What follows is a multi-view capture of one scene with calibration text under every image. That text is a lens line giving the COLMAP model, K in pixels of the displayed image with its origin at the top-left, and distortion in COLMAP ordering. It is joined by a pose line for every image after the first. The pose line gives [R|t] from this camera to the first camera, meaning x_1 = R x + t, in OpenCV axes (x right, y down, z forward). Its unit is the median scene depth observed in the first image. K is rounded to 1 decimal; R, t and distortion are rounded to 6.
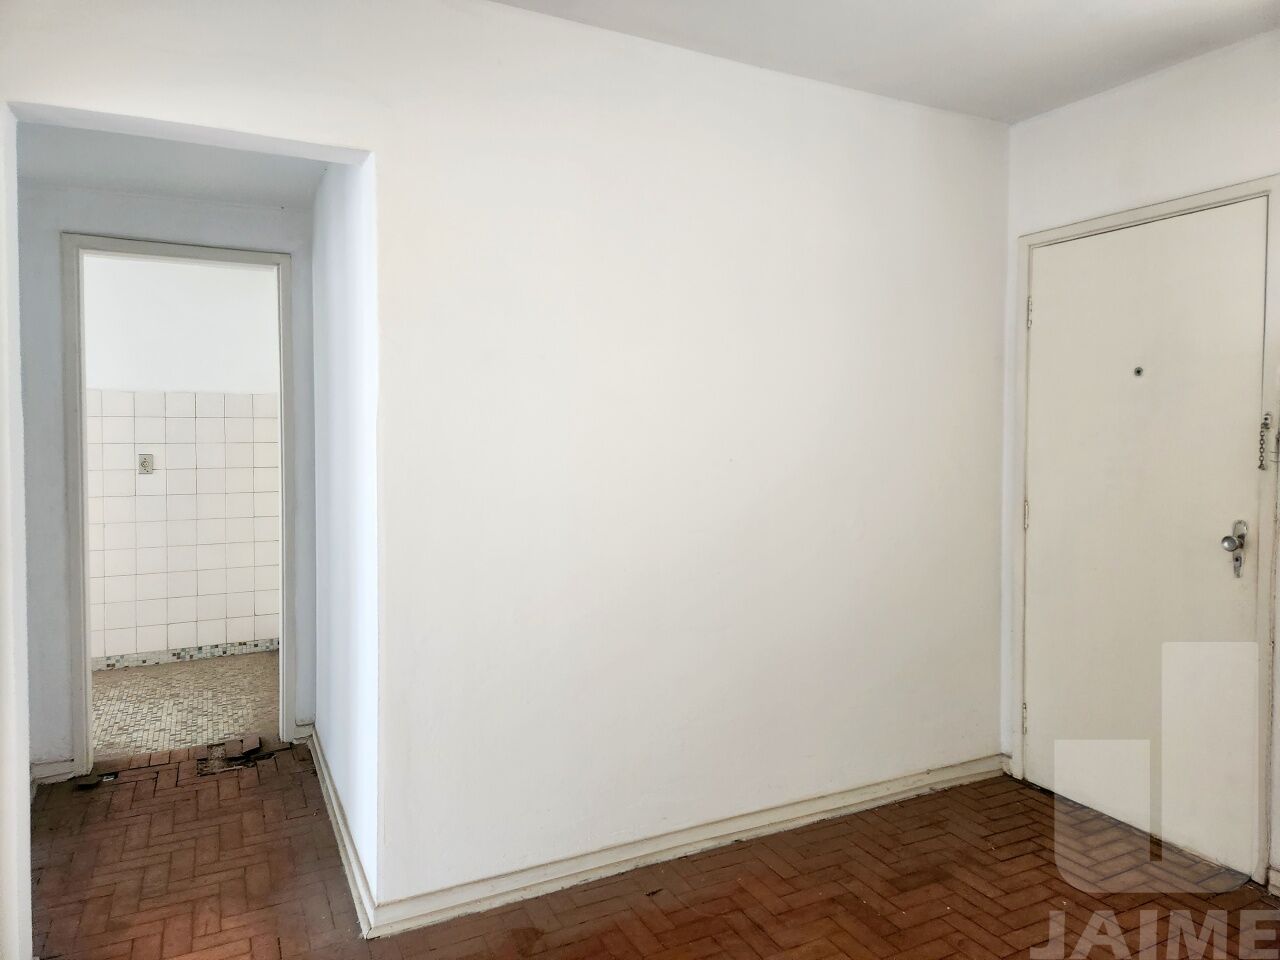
lens RADIAL K [[847.3, 0, 622.4], [0, 847.3, 464.5], [0, 0, 1]] dist [0.069305, -0.047500]
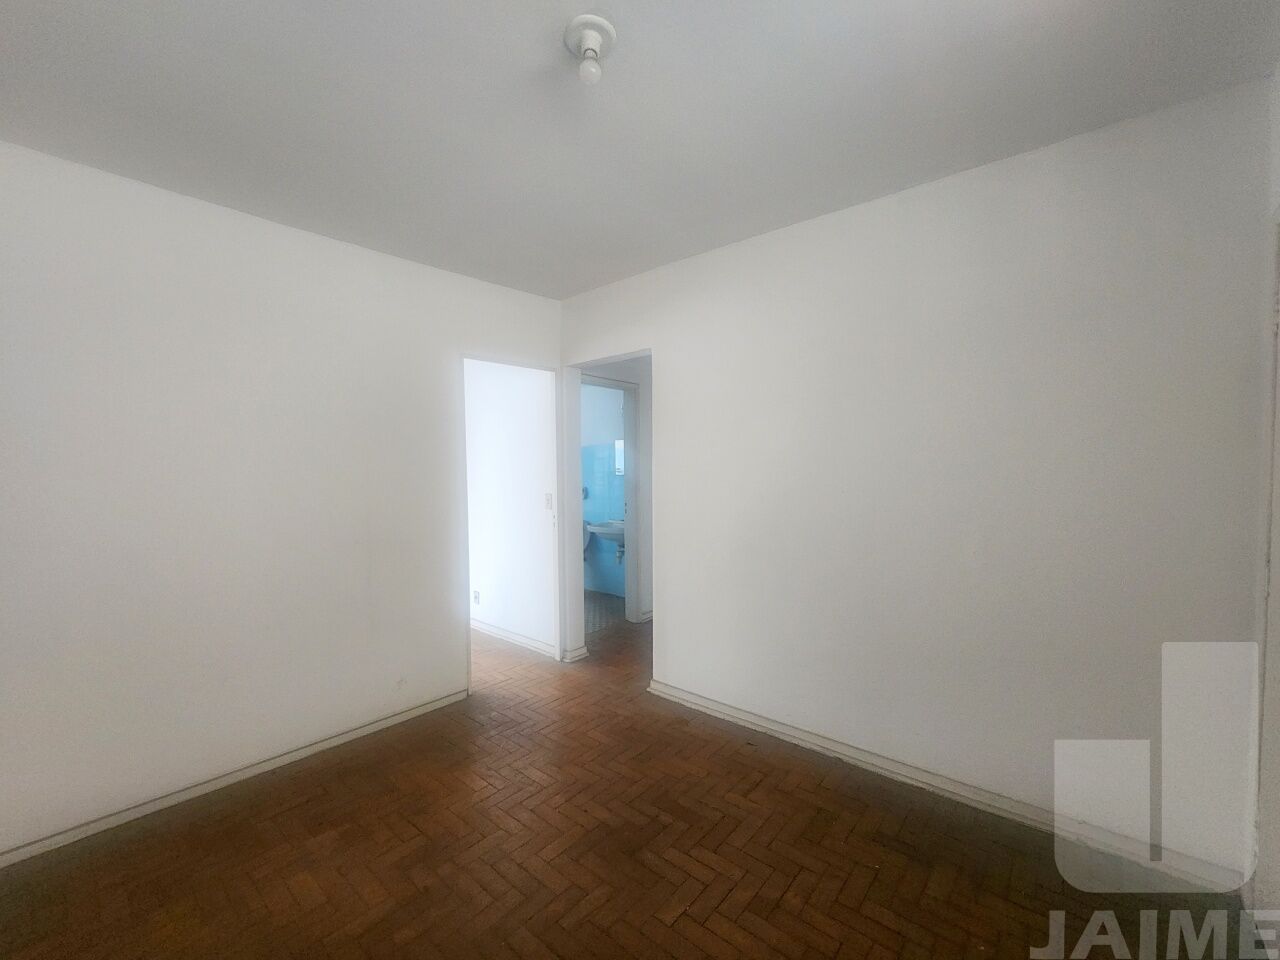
lens RADIAL K [[525.3, 0, 645.3], [0, 525.3, 484.9], [0, 0, 1]] dist [-0.002767, 0.000172]
pose [[0.392119, 0.026814, -0.919523, 0.831277], [-0.033558, 0.999327, 0.014830, -0.011722], [0.919302, 0.025042, 0.392755, 0.379016]]
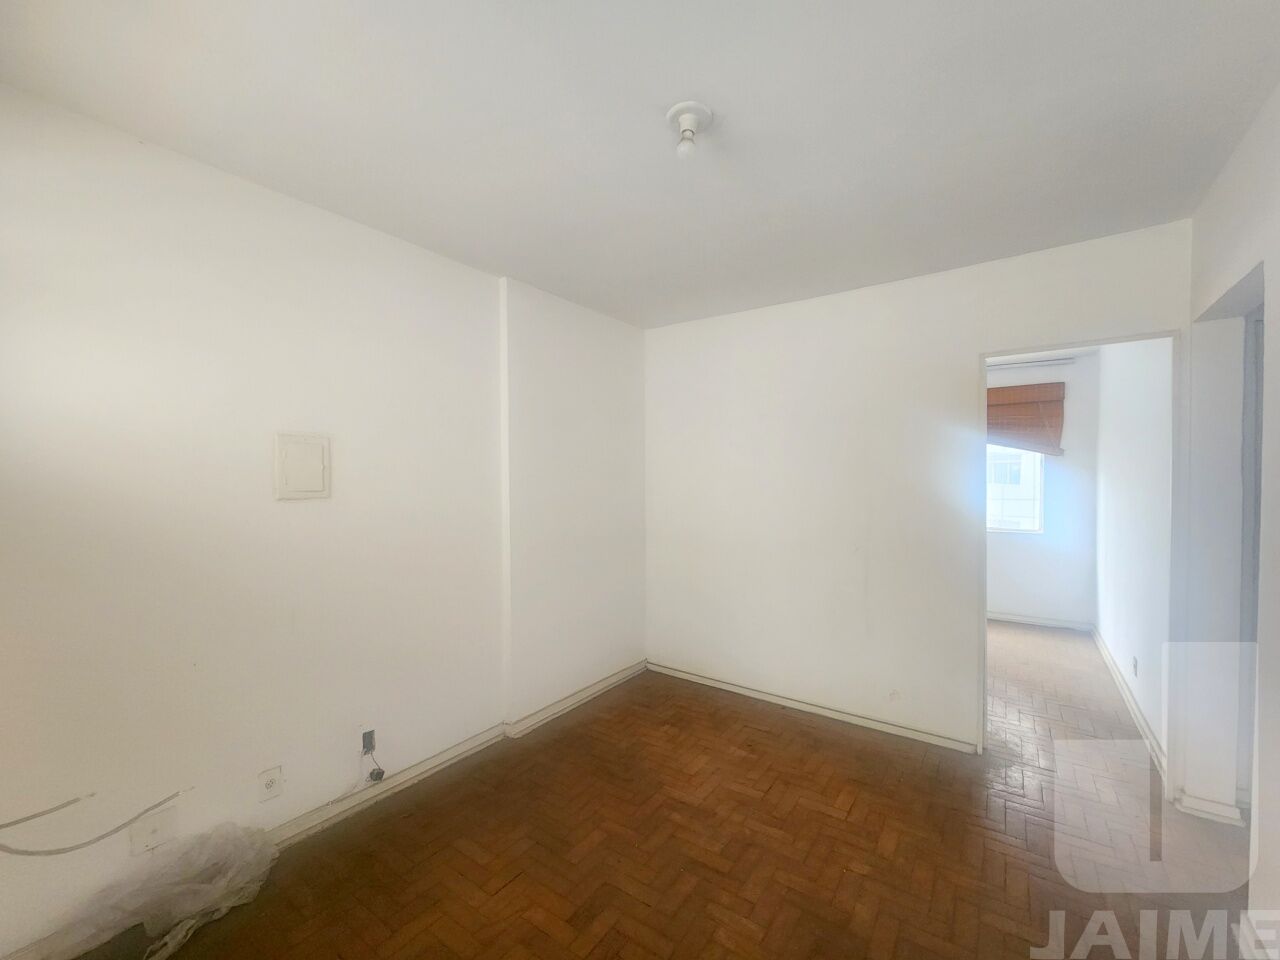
lens RADIAL K [[525.3, 0, 645.3], [0, 525.3, 484.9], [0, 0, 1]] dist [-0.002767, 0.000172]
pose [[-0.879439, 0.007532, -0.475951, 0.649418], [-0.020189, 0.998385, 0.053104, -0.072453], [0.475582, 0.056311, -0.877867, 1.057603]]
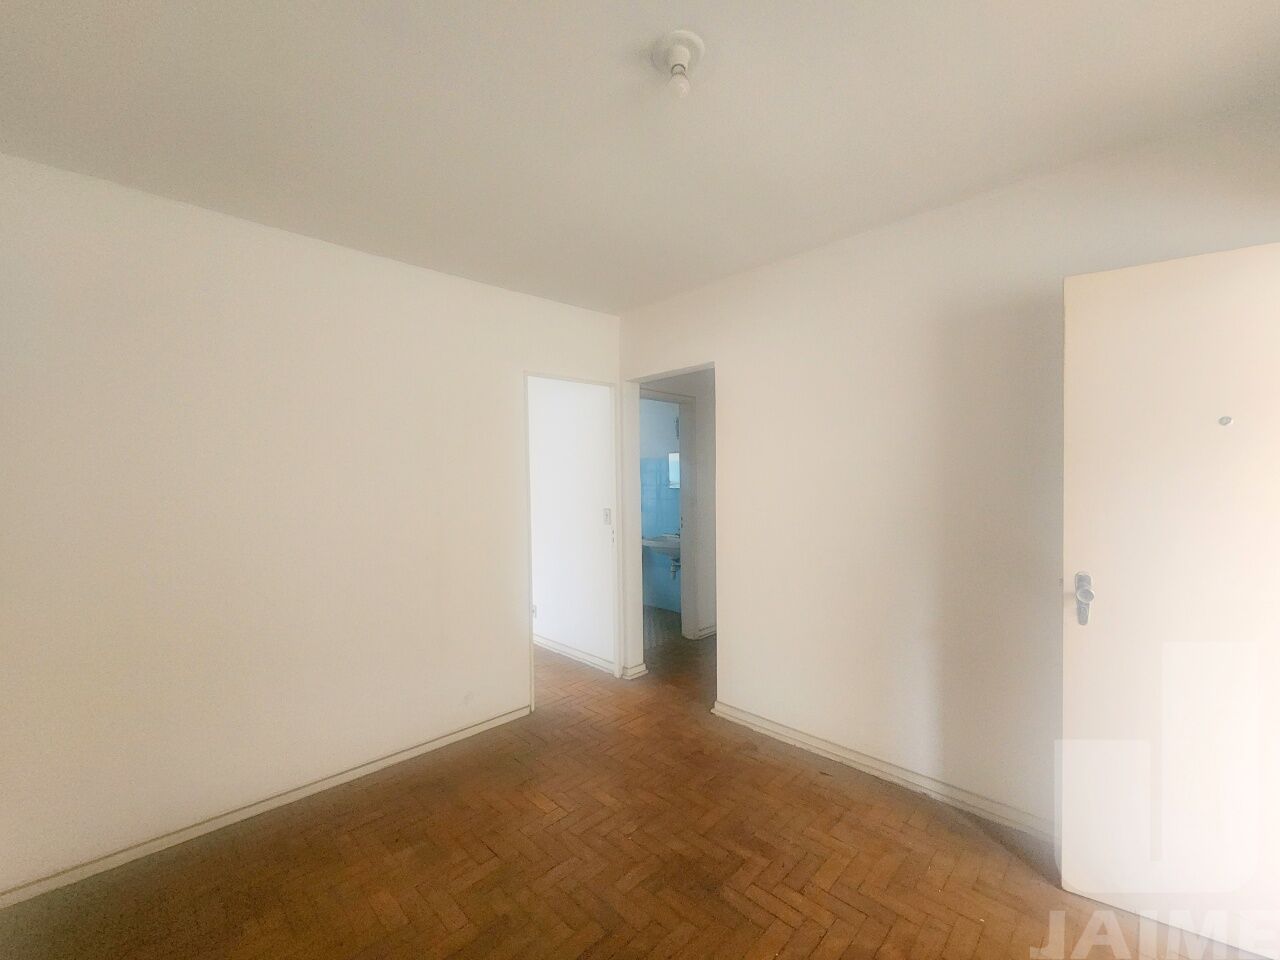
lens RADIAL K [[526.6, 0, 644.2], [0, 526.6, 483.4], [0, 0, 1]] dist [-0.001943, -0.000450]
pose [[0.313202, 0.002525, -0.949683, 0.802030], [-0.028023, 0.999586, -0.006584, -0.019559], [0.949273, 0.028675, 0.313143, 0.344080]]
